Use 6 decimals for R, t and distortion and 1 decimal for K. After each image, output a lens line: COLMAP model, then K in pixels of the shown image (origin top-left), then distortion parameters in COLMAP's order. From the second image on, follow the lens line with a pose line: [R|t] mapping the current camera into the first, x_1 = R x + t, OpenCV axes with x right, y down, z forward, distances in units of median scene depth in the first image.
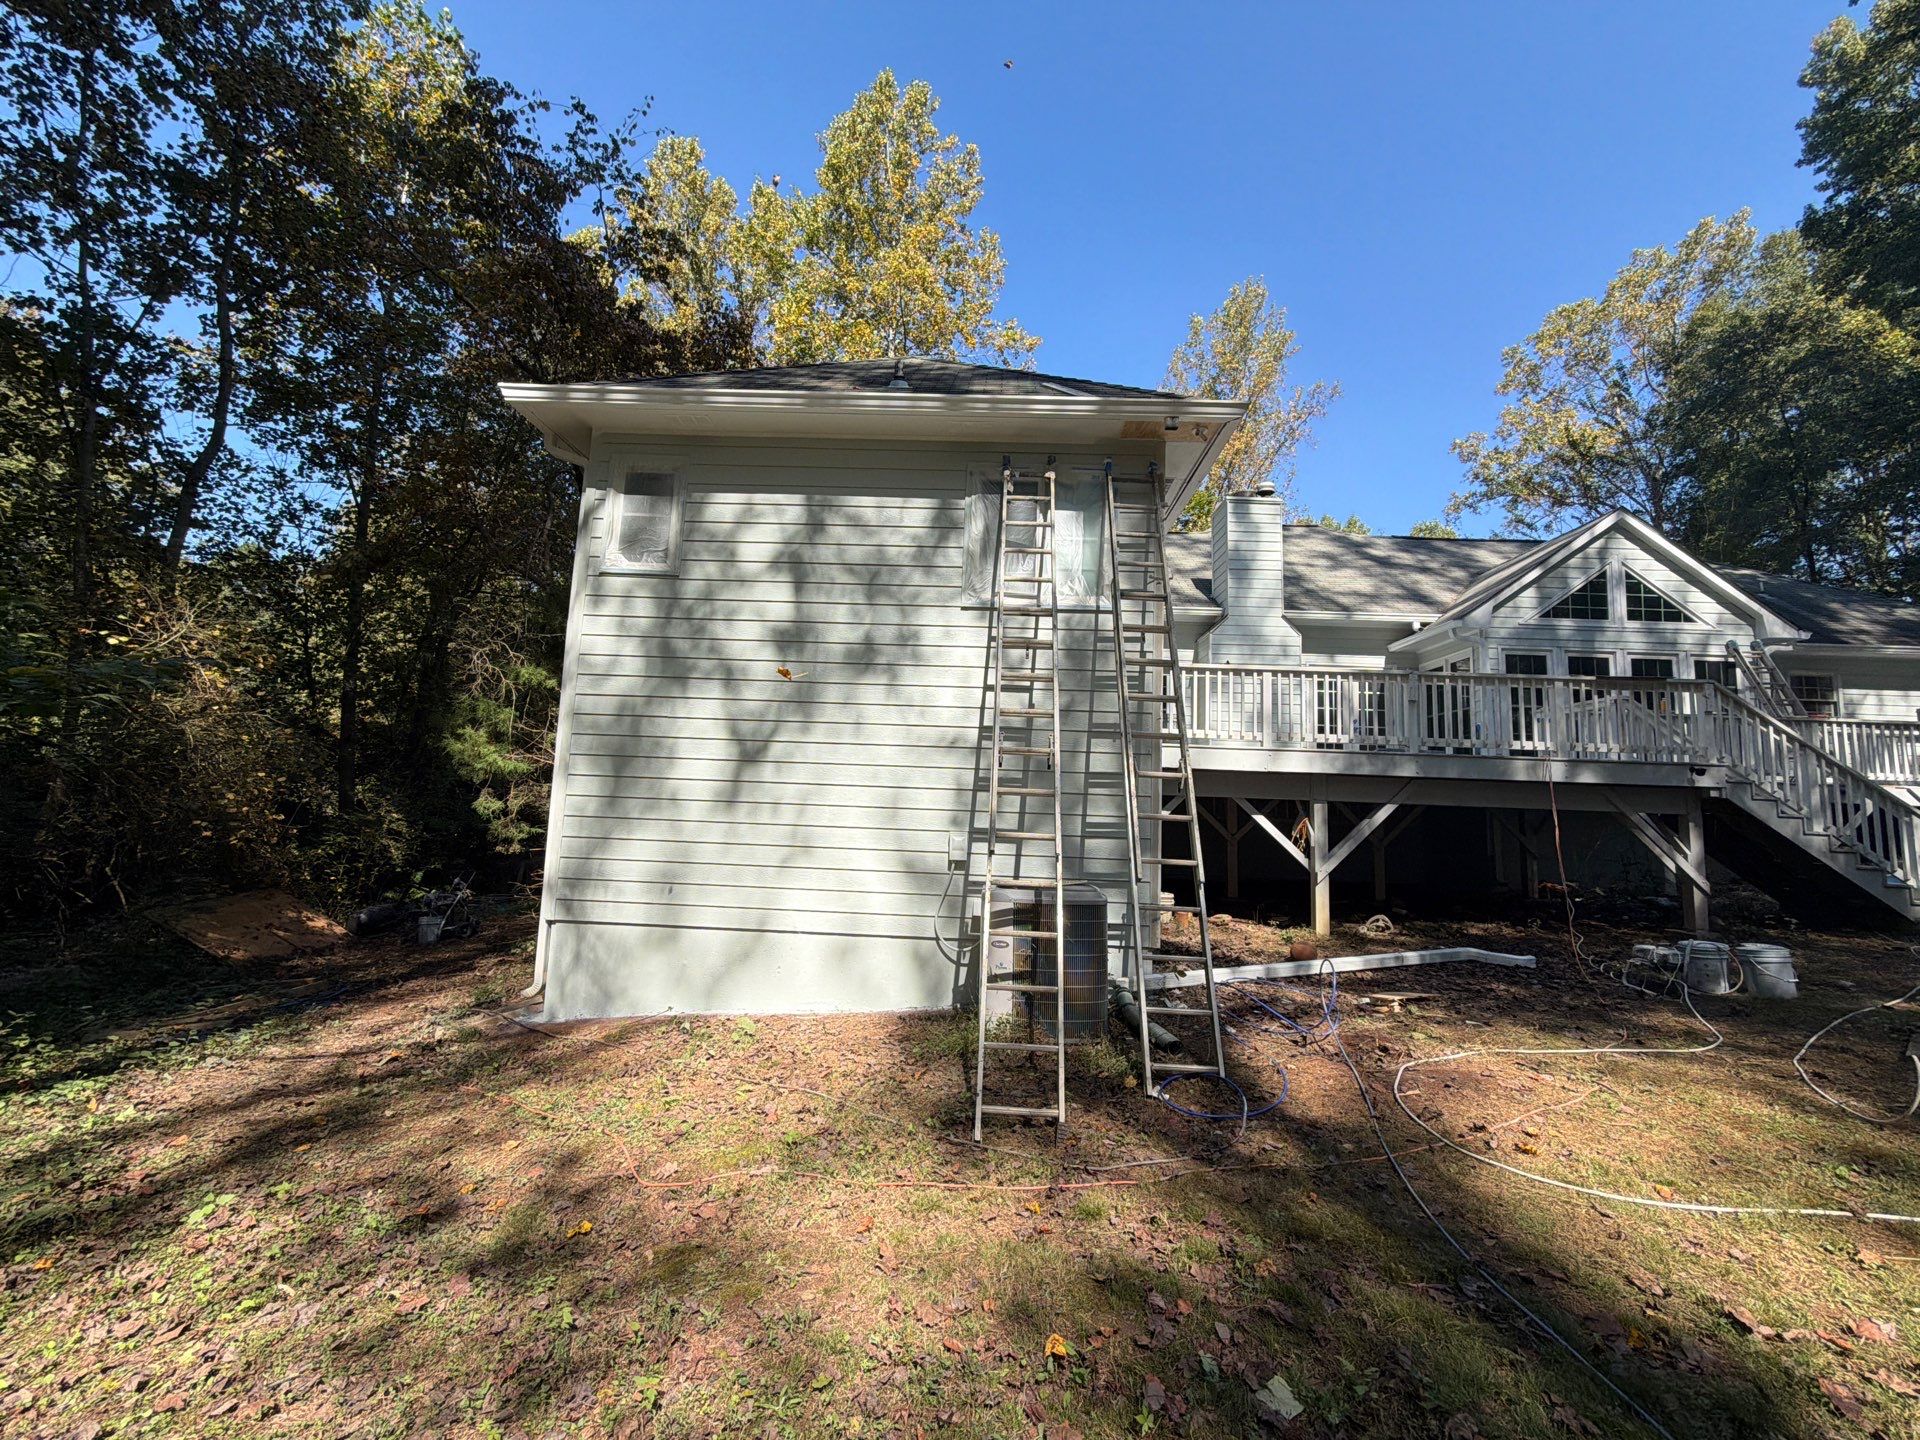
lens RADIAL K [[770.9, 0, 967.5], [0, 770.9, 713.7], [0, 0, 1]] dist [-0.000236, -0.000256]
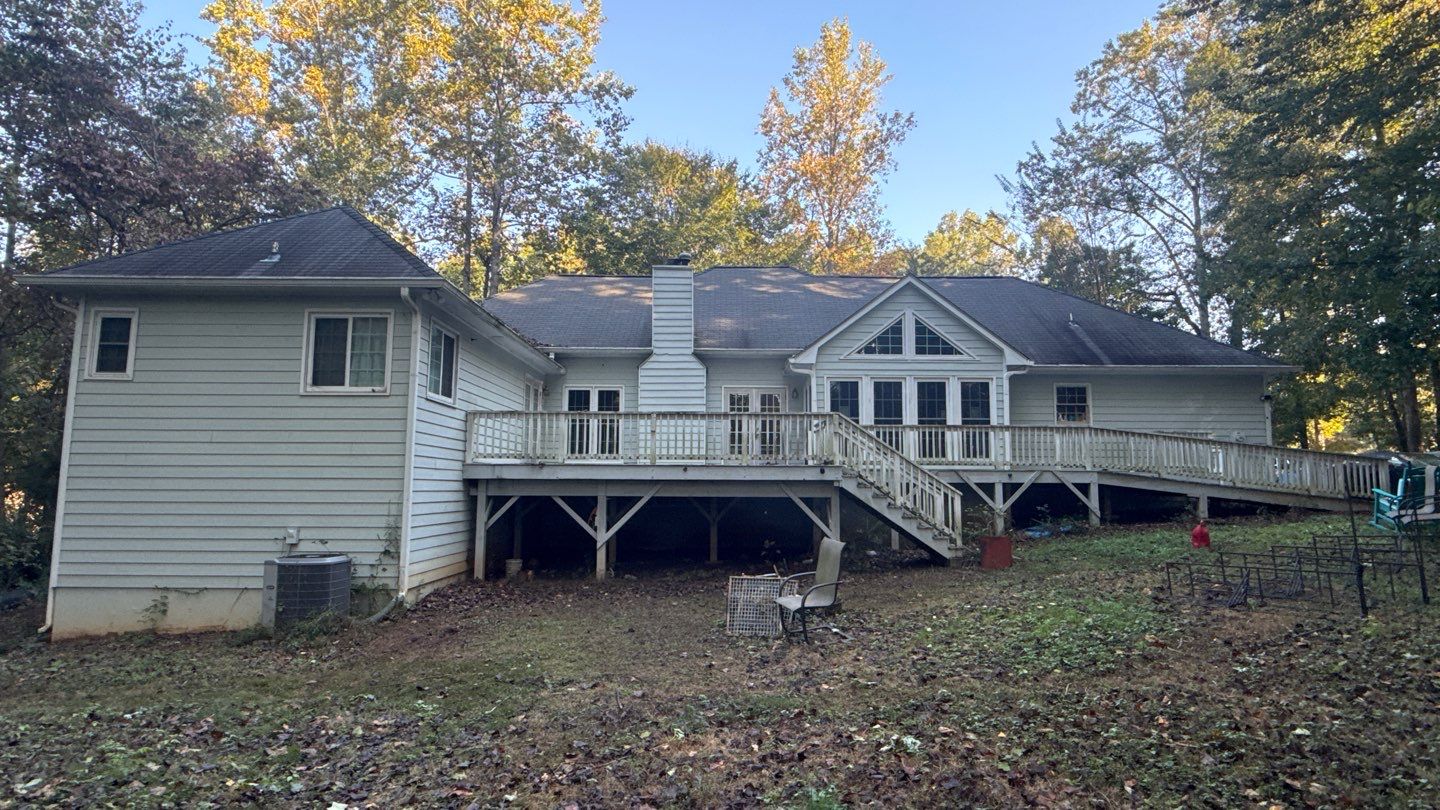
lens RADIAL K [[760.0, 0, 720.0], [0, 760.0, 405.0], [0, 0, 1]] dist [-0.008756, -0.001152]
pose [[0.998851, -0.029932, 0.037426, 0.450715], [0.029500, 0.999492, 0.012046, -0.056491], [-0.037768, -0.010928, 0.999227, -0.364529]]
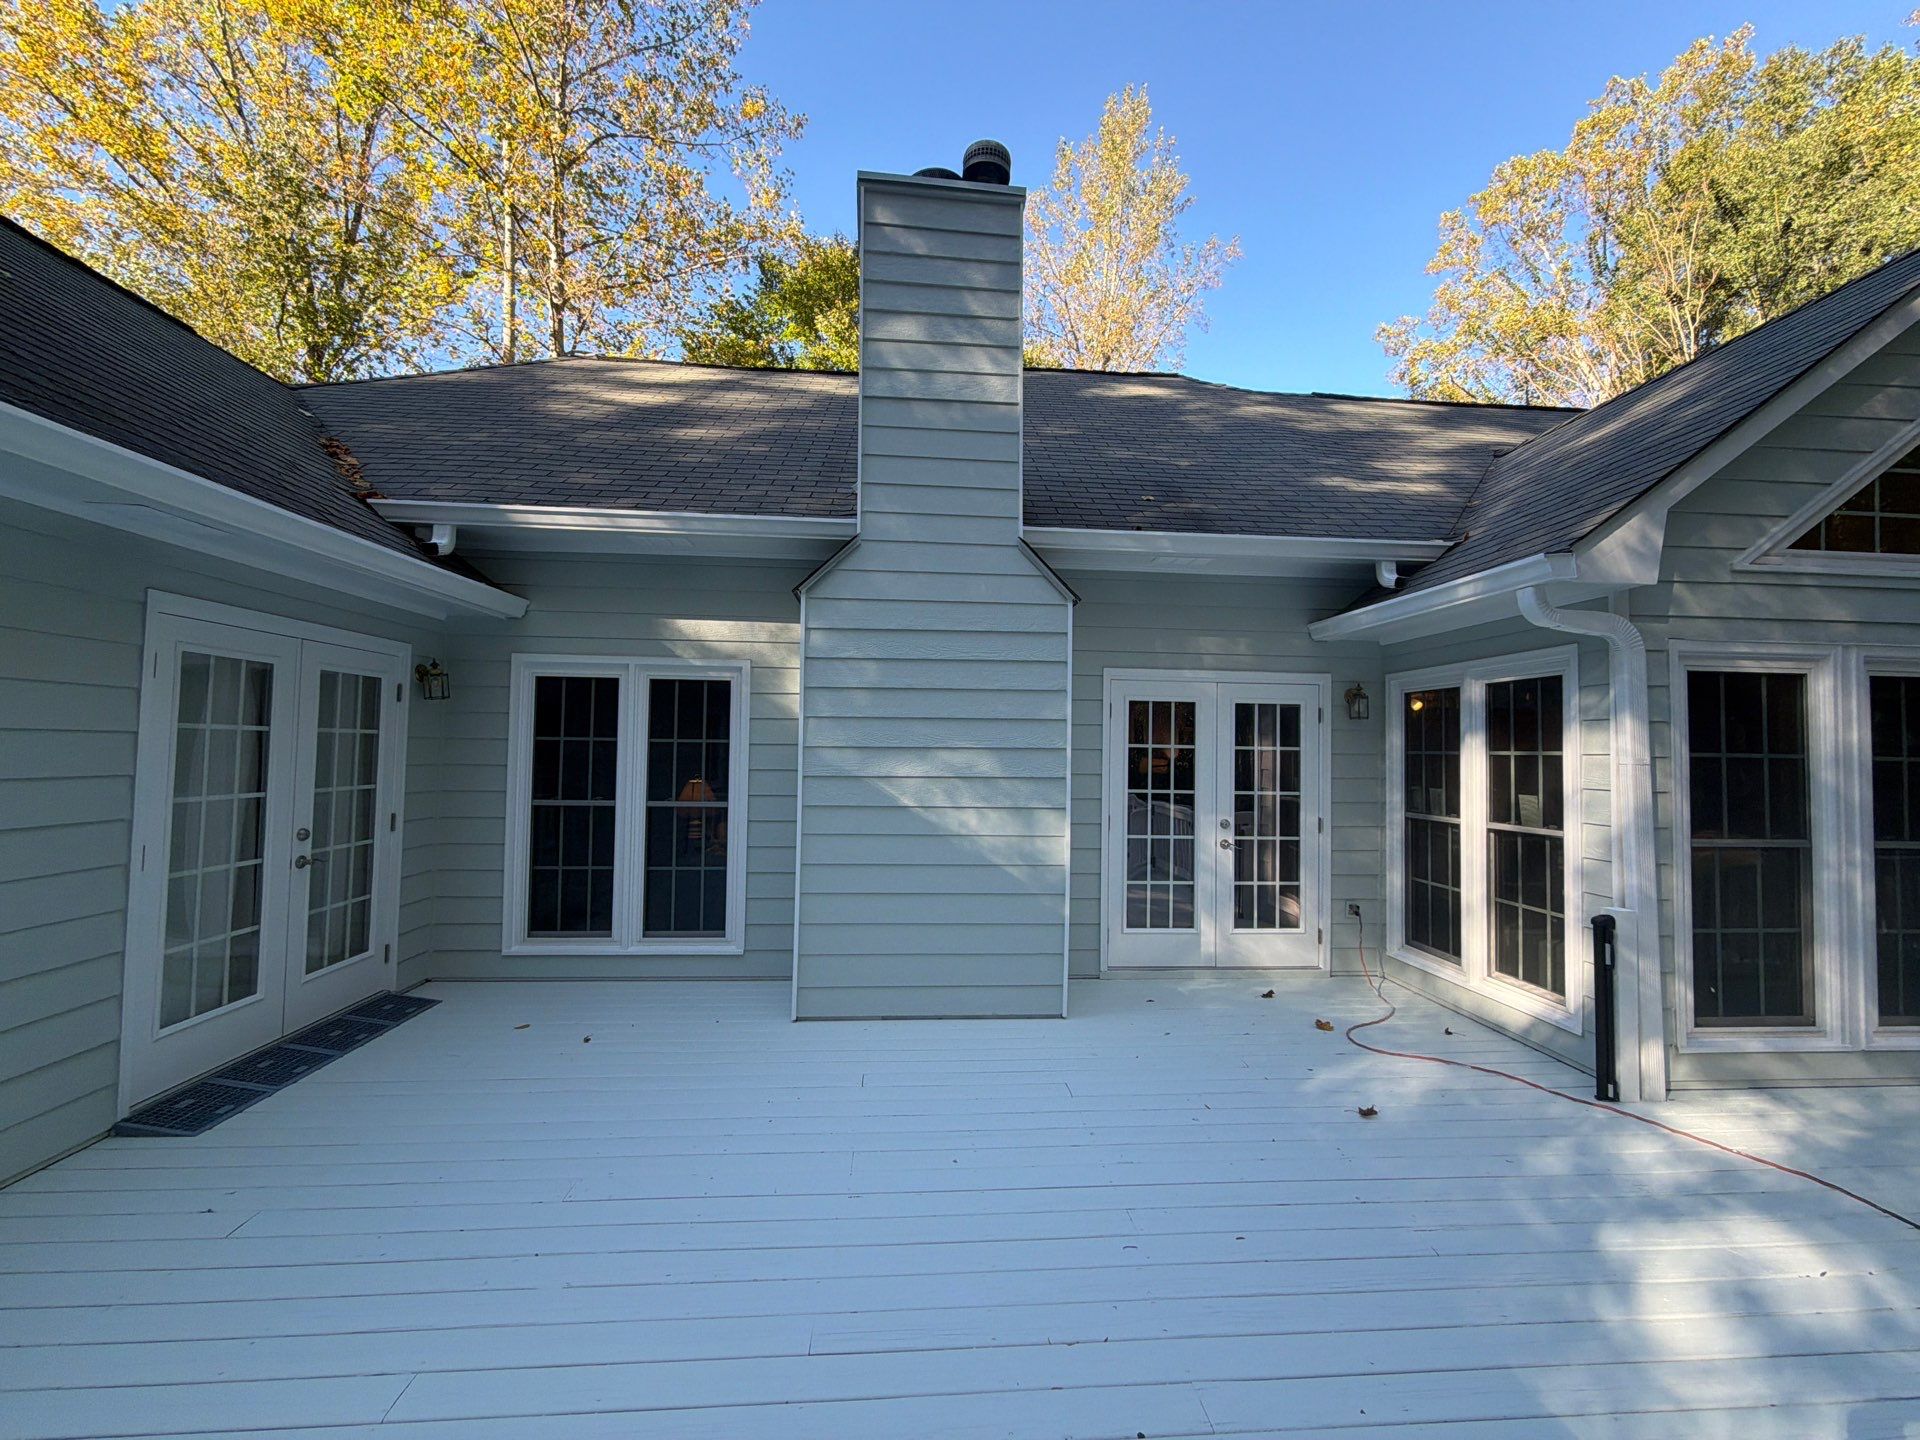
lens RADIAL K [[771.0, 0, 956.8], [0, 771.0, 715.9], [0, 0, 1]] dist [0.000984, -0.000415]
pose [[0.994569, -0.020033, 0.102135, 0.385159], [0.011119, 0.996137, 0.087110, -0.089233], [-0.103485, -0.085501, 0.990949, 0.724871]]
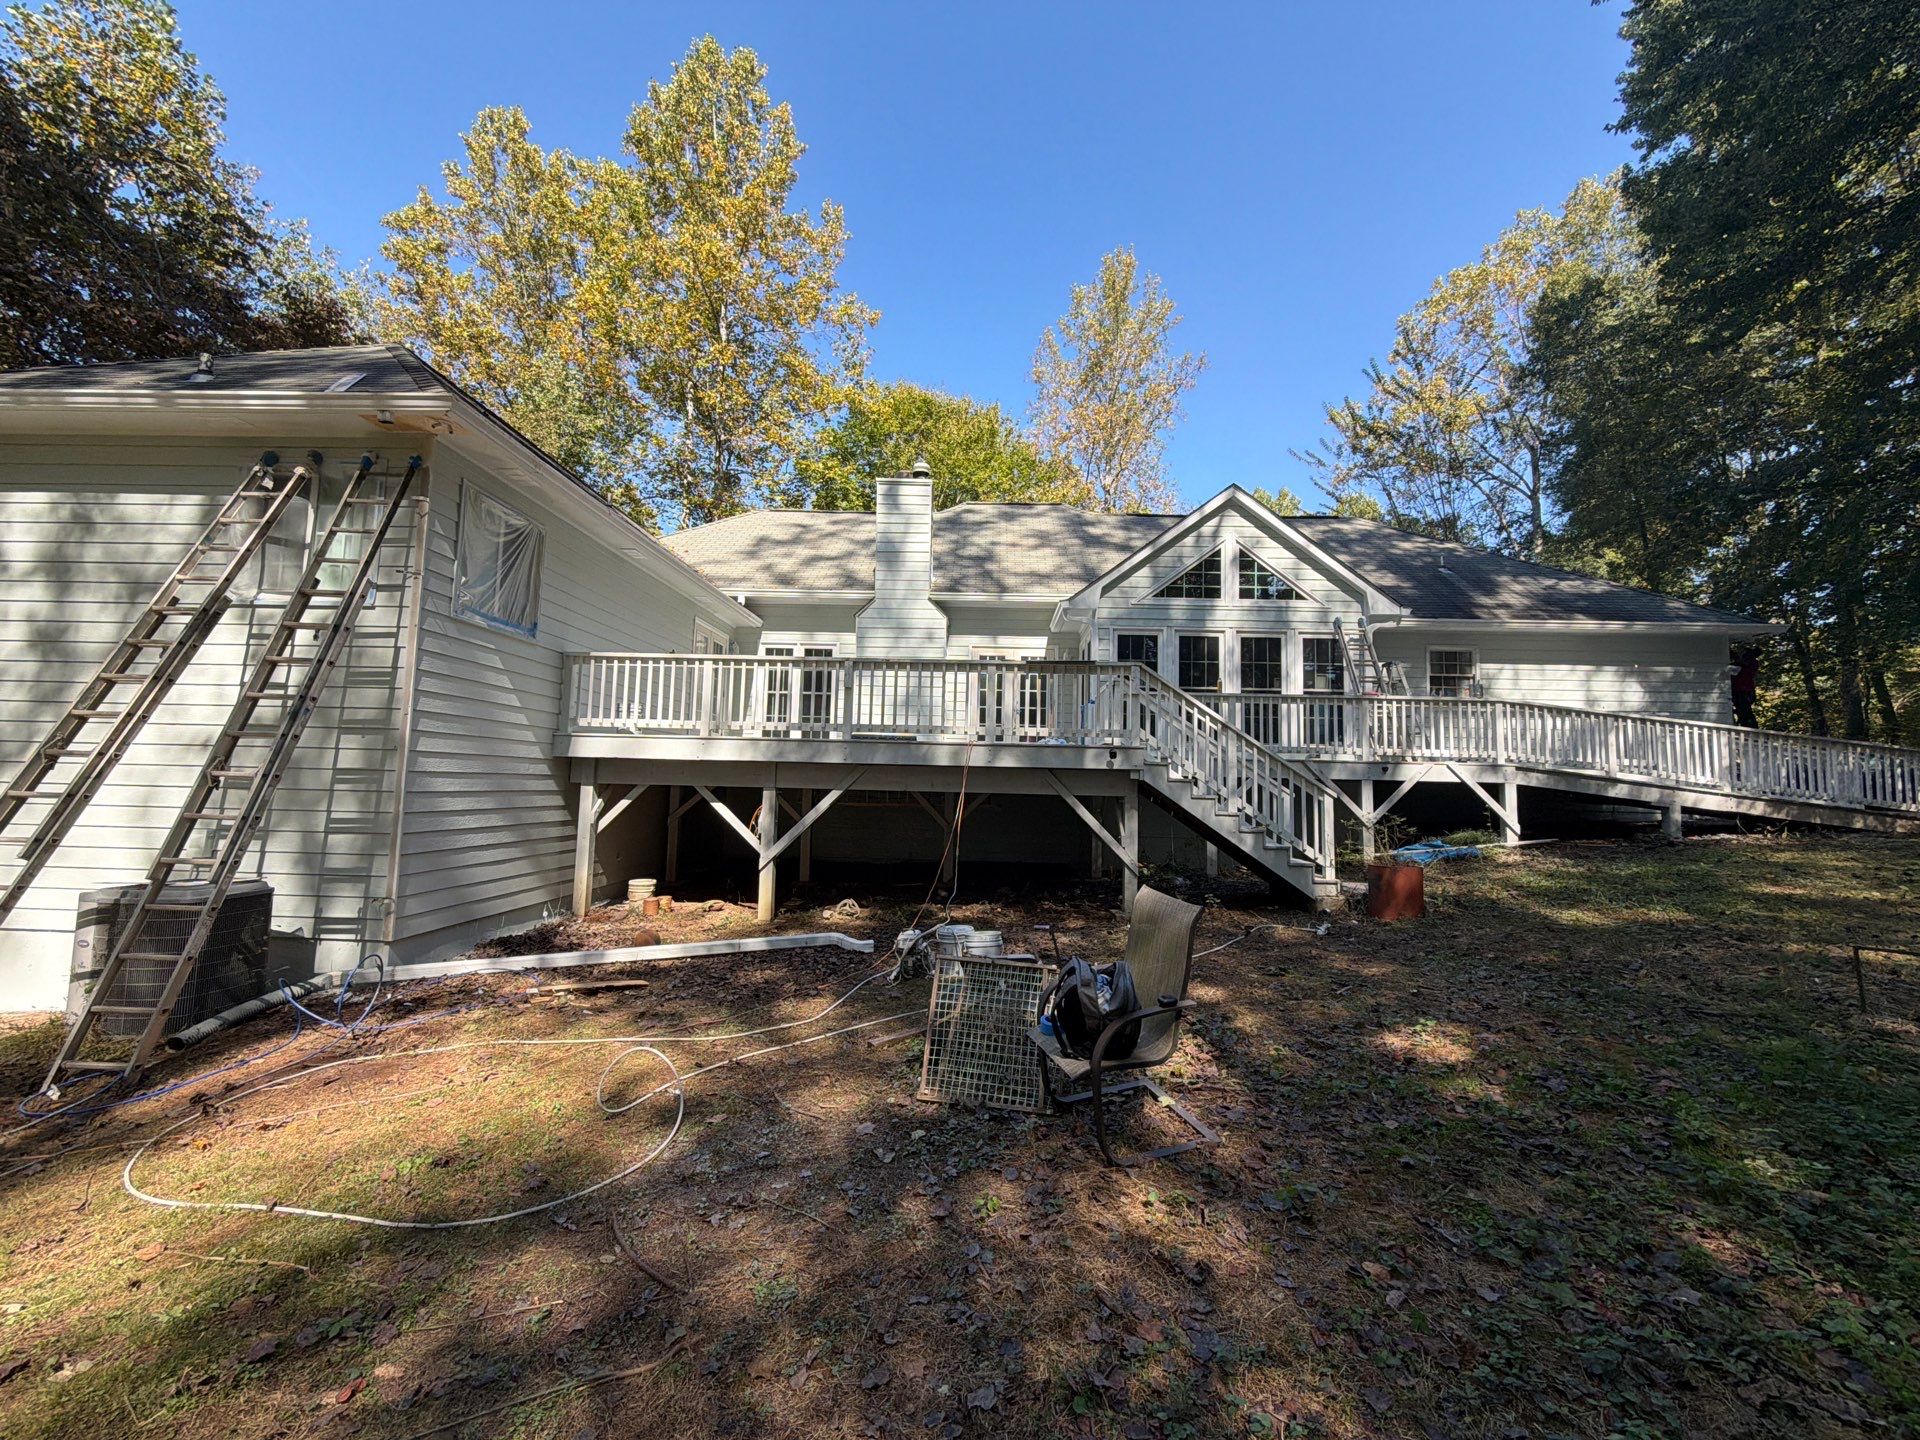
lens RADIAL K [[771.0, 0, 956.8], [0, 771.0, 715.9], [0, 0, 1]] dist [0.000984, -0.000415]
pose [[0.999891, -0.014770, 0.000209, 0.492028], [0.014757, 0.999407, 0.031121, -0.006072], [-0.000669, -0.031114, 0.999516, -0.002071]]
